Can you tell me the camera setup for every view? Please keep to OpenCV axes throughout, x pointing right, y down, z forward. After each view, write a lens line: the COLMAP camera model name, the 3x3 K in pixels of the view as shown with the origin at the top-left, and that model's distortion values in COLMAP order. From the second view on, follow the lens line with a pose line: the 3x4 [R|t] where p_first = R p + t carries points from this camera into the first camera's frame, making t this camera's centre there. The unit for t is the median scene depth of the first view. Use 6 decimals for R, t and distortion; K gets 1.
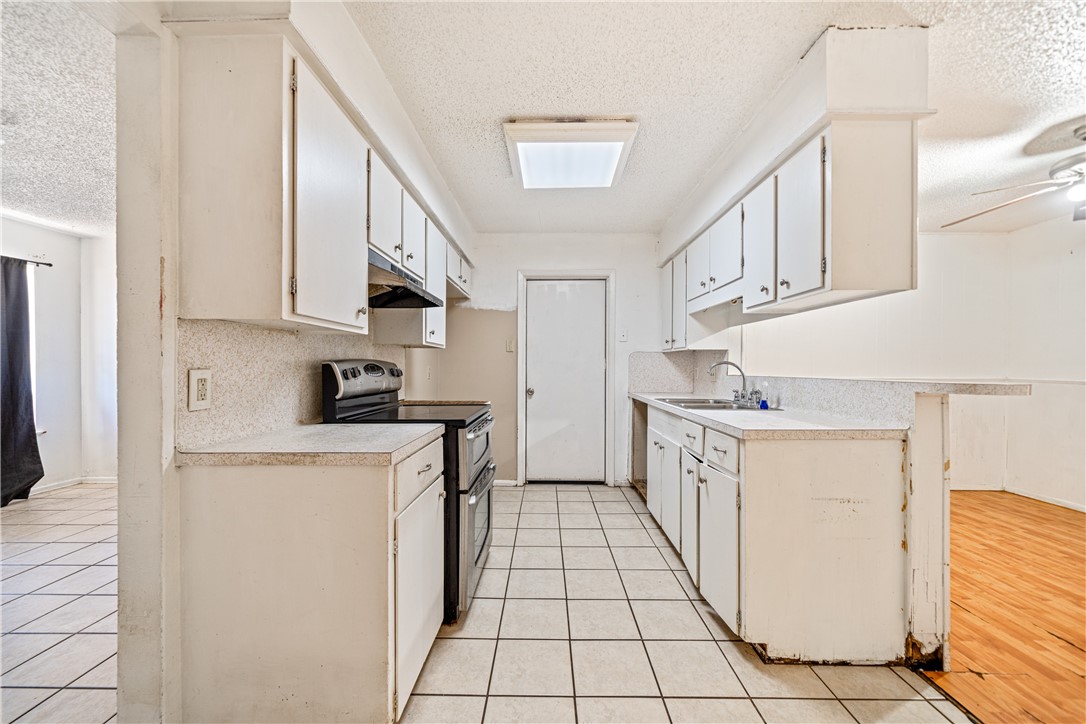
lens RADIAL K [[427.8, 0, 543.9], [0, 427.8, 366.6], [0, 0, 1]] dist [-0.005863, -0.000276]
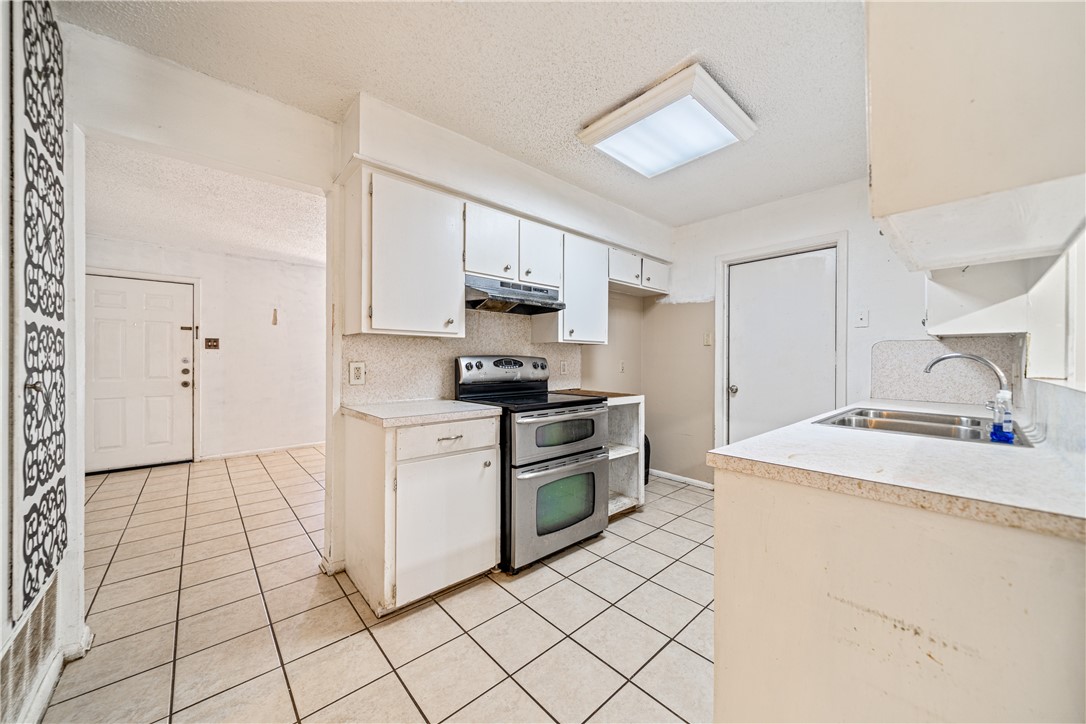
lens RADIAL K [[388.4, 0, 532.9], [0, 388.4, 359.3], [0, 0, 1]] dist [-0.000051, 0.000359]
pose [[0.673303, -0.001405, -0.739365, 0.469318], [-0.002733, 0.999987, -0.004390, -0.000286], [0.739361, 0.004976, 0.673290, 0.226544]]
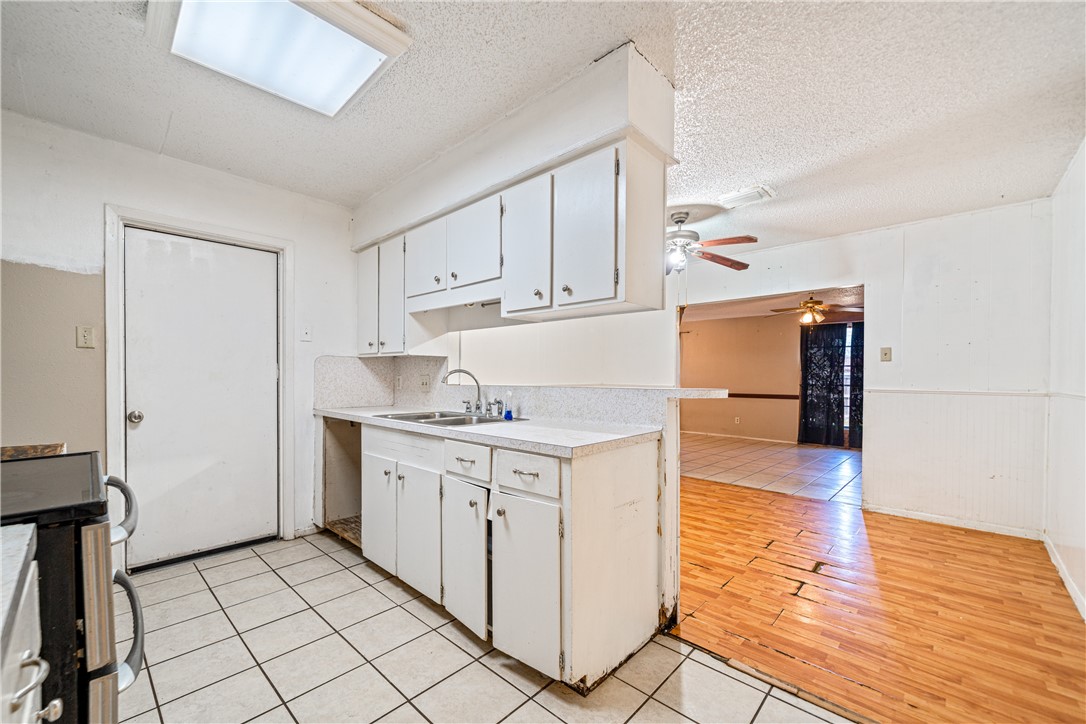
lens RADIAL K [[427.8, 0, 552.0], [0, 427.8, 380.3], [0, 0, 1]] dist [-0.005863, -0.000276]
pose [[0.665313, -0.007966, 0.746522, -0.134610], [-0.002035, 0.999920, 0.012484, -0.001340], [-0.746562, -0.009825, 0.665244, 0.279300]]
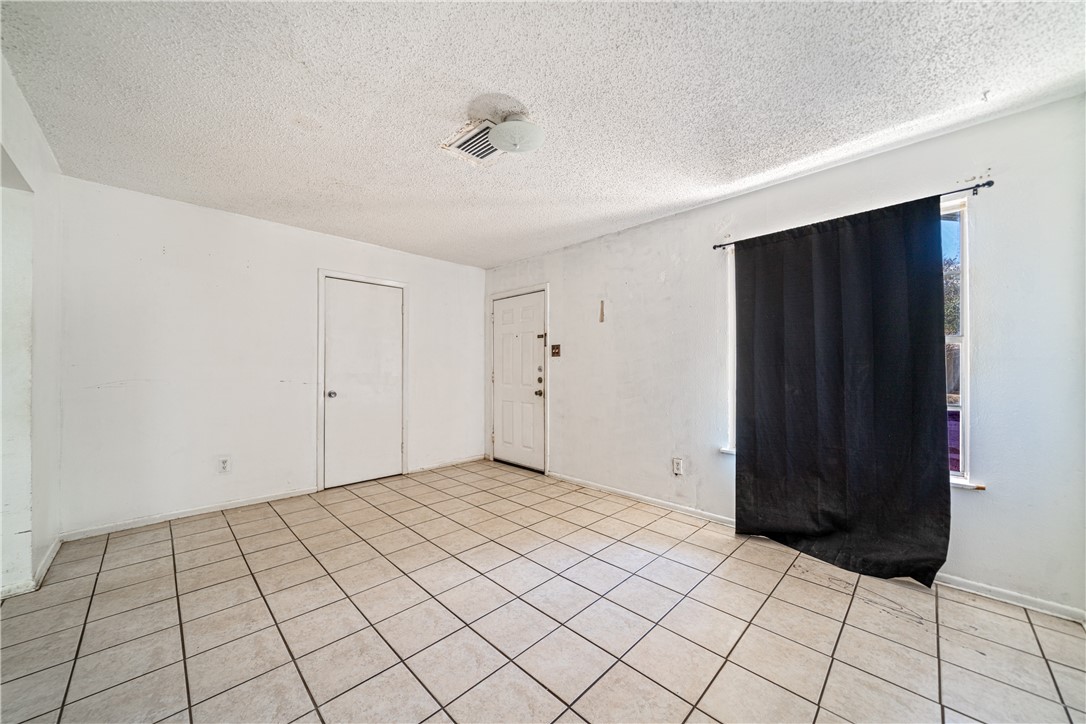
lens RADIAL K [[395.3, 0, 553.8], [0, 395.3, 362.6], [0, 0, 1]] dist [0.000525, -0.000888]
pose [[-0.672382, -0.008525, -0.740155, -0.617160], [0.000867, 0.999924, -0.012304, -0.005186], [0.740204, -0.008915, -0.672324, 1.464660]]
